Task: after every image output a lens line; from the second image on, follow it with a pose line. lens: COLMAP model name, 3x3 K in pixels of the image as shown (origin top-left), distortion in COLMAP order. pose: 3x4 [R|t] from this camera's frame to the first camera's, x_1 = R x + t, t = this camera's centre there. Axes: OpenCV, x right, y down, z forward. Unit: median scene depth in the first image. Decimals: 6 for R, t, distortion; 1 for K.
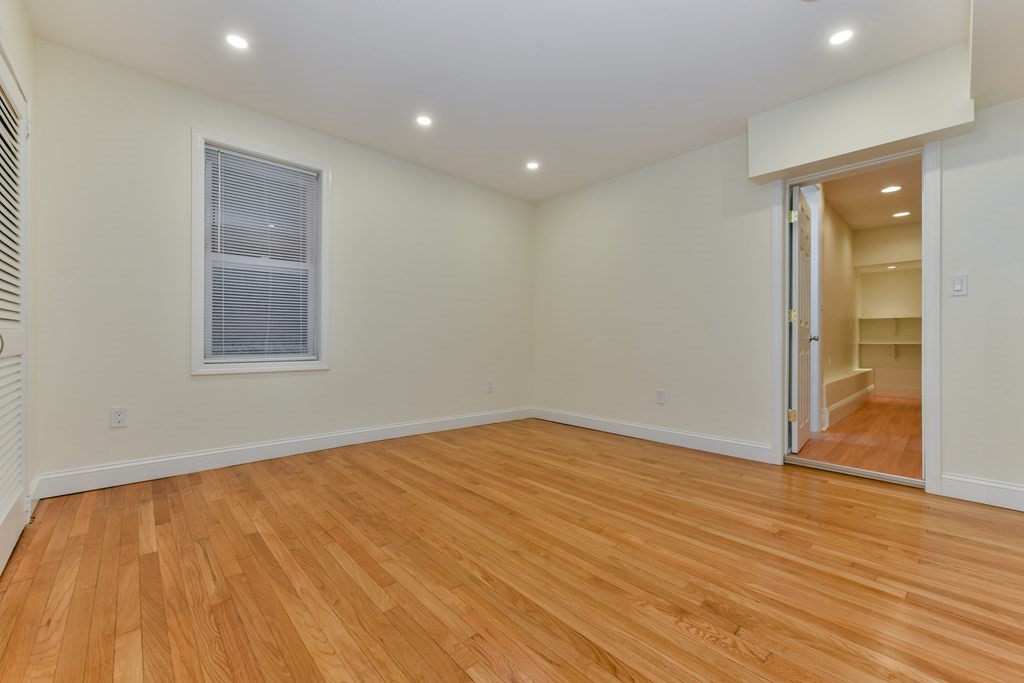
lens RADIAL K [[402.1, 0, 507.5], [0, 402.1, 336.7], [0, 0, 1]] dist [0.009214, -0.000557]
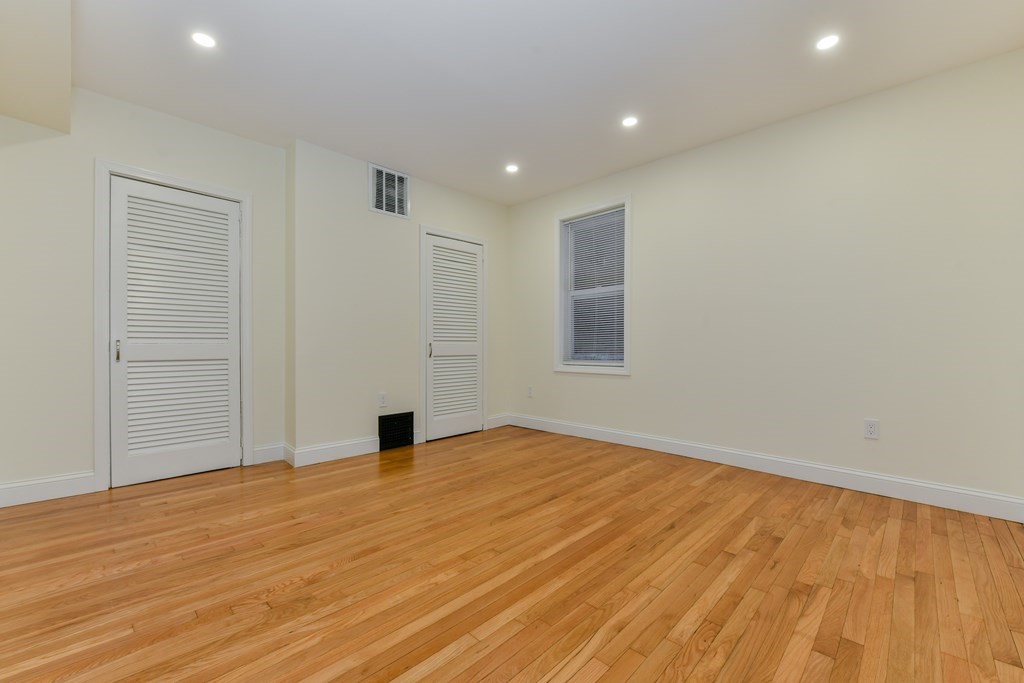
lens RADIAL K [[410.7, 0, 512.0], [0, 410.7, 341.5], [0, 0, 1]] dist [0.000062, -0.000343]
pose [[0.086016, -0.018563, -0.996121, 0.933721], [0.005052, 0.999822, -0.018195, 0.016970], [0.996281, -0.003468, 0.086095, 0.834949]]
